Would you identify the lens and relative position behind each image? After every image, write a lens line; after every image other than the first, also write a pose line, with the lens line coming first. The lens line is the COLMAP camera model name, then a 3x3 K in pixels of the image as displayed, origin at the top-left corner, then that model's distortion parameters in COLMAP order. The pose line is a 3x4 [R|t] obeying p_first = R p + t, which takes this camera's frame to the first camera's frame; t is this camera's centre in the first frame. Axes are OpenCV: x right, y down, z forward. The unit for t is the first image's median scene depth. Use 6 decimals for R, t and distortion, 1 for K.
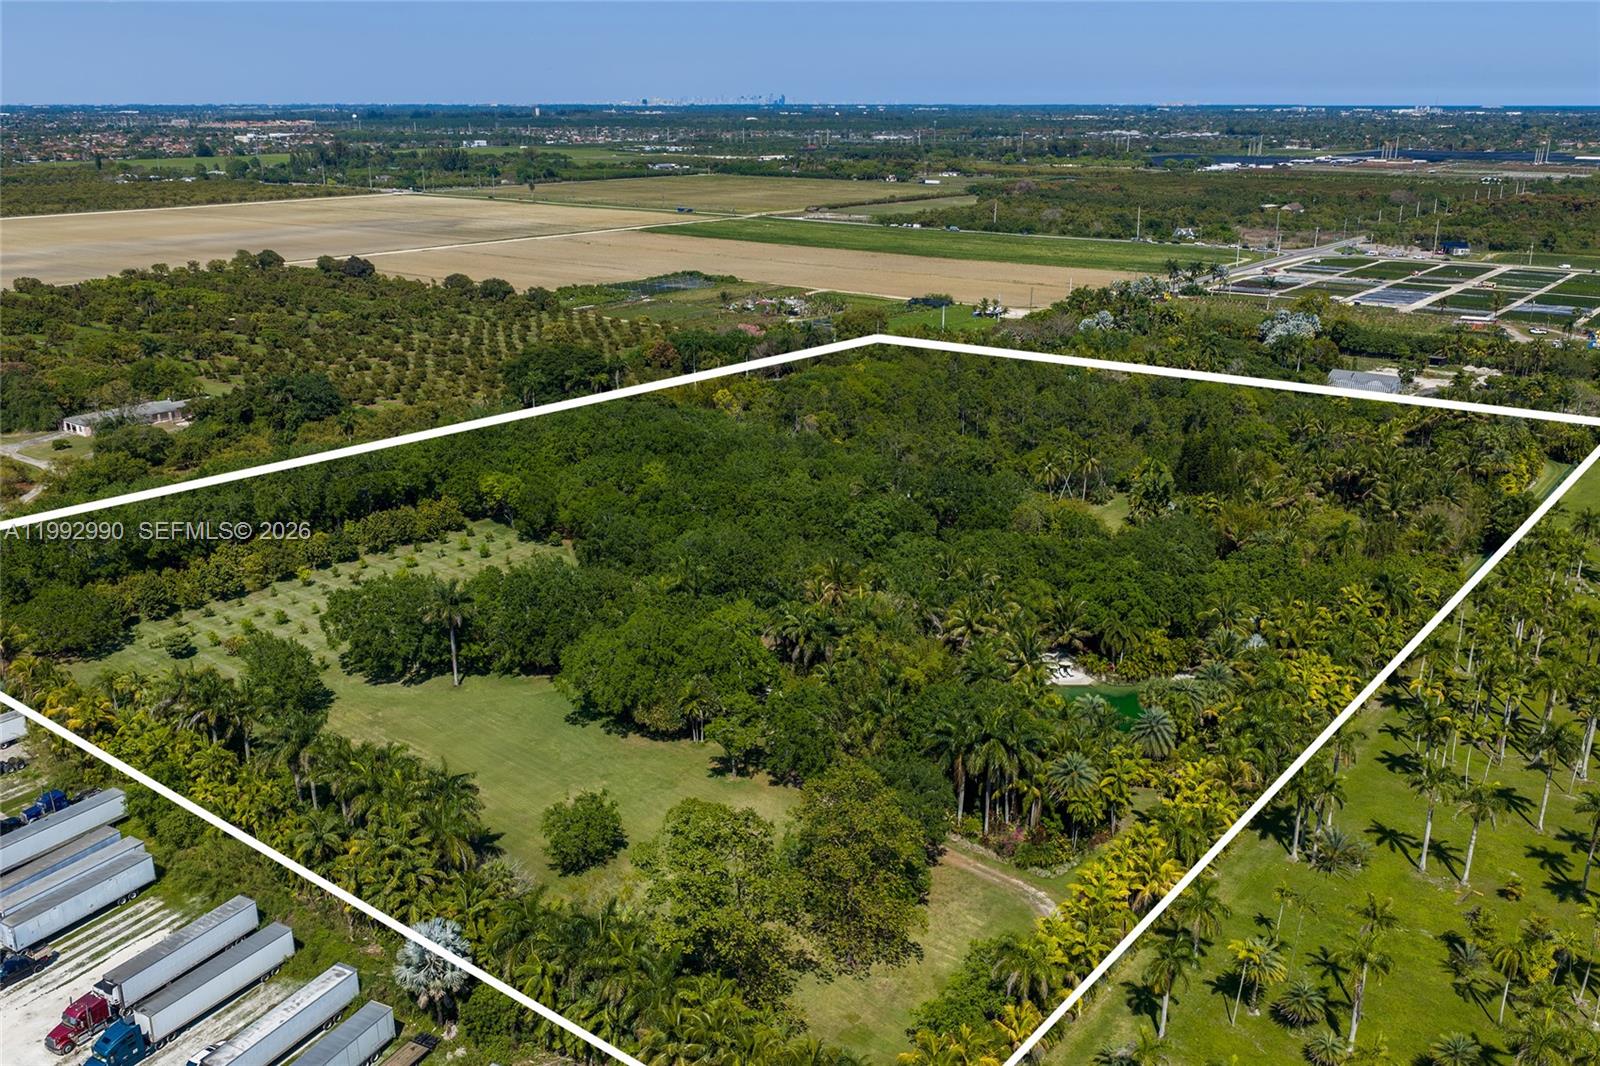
lens RADIAL K [[1342.6, 0, 799.0], [0, 1342.6, 534.1], [0, 0, 1]] dist [0.003830, -0.001204]
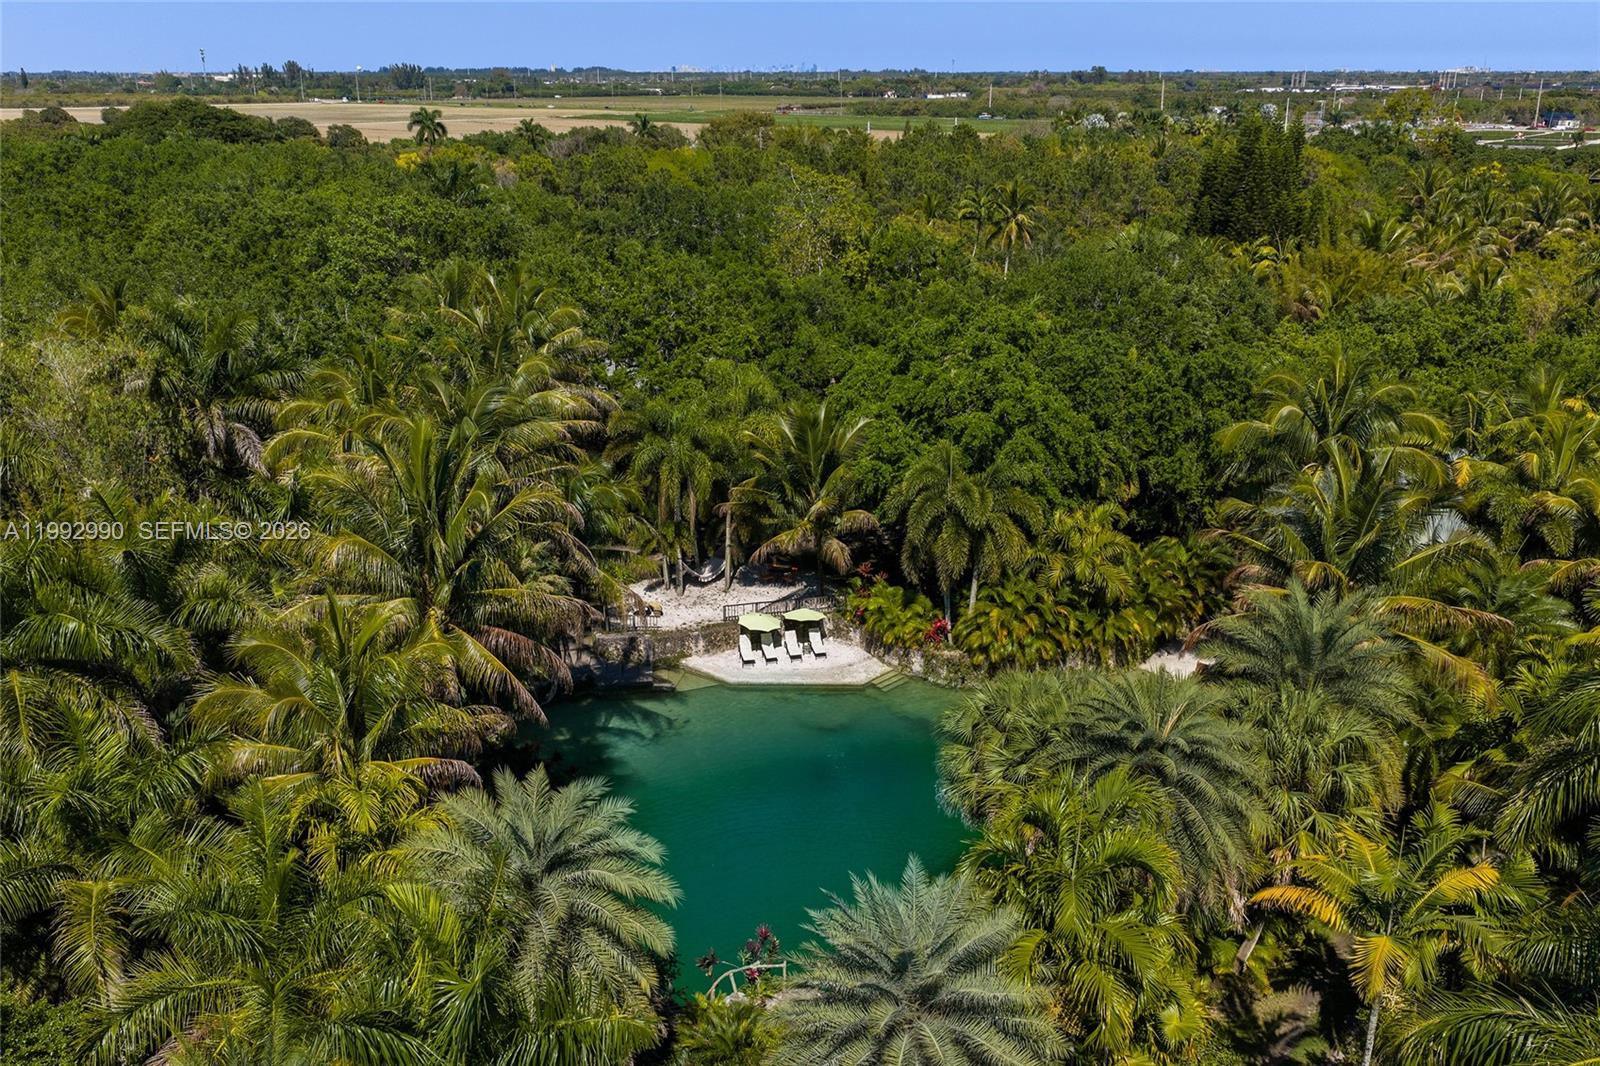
lens RADIAL K [[1342.6, 0, 802.0], [0, 1342.6, 531.0], [0, 0, 1]] dist [0.003830, -0.001204]
pose [[0.999769, 0.005732, -0.020720, 0.205778], [-0.005376, 0.999837, 0.017240, 0.071395], [0.020815, -0.017125, 0.999637, 0.688888]]
